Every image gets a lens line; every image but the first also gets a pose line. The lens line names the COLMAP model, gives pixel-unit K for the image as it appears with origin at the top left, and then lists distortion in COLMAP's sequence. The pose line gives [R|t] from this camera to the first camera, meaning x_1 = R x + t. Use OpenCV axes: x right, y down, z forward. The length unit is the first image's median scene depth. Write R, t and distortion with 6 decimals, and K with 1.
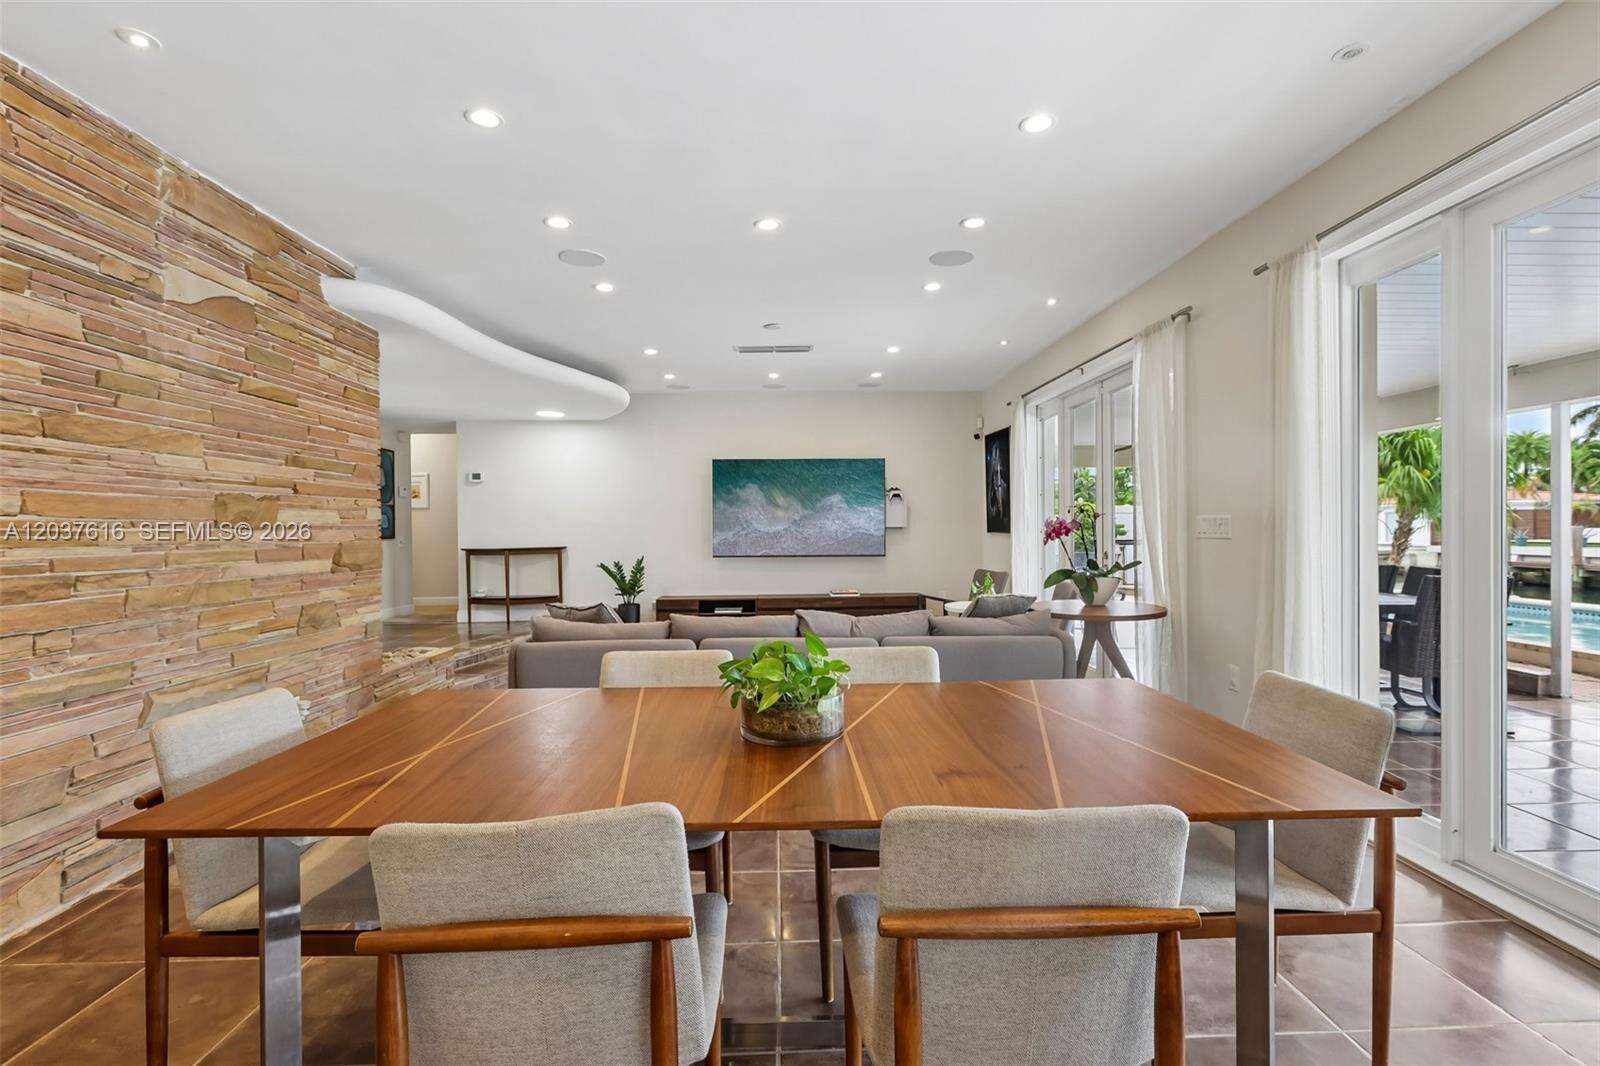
lens RADIAL K [[730.0, 0, 804.2], [0, 730.0, 535.1], [0, 0, 1]] dist [-0.005812, 0.003221]
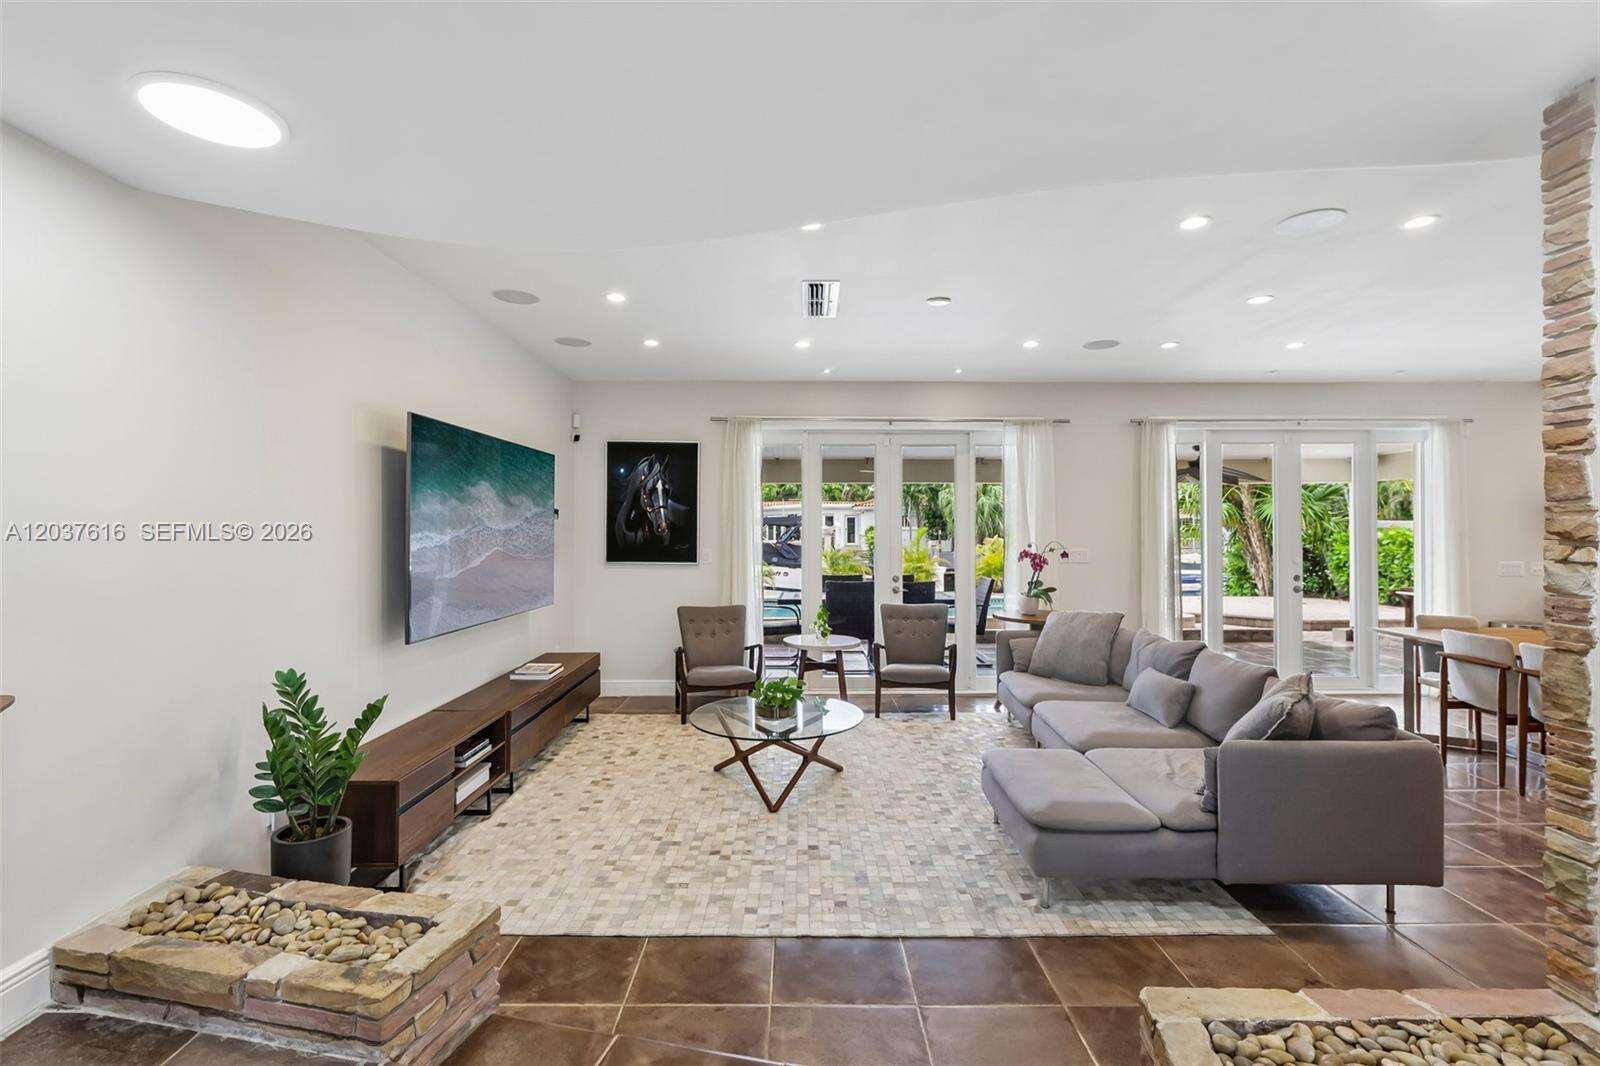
lens RADIAL K [[730.0, 0, 798.8], [0, 730.0, 527.8], [0, 0, 1]] dist [-0.005812, 0.003221]
pose [[0.033351, 0.011930, 0.999372, -0.788963], [0.008058, 0.999893, -0.012205, -0.042934], [-0.999411, 0.008460, 0.033252, 1.107660]]
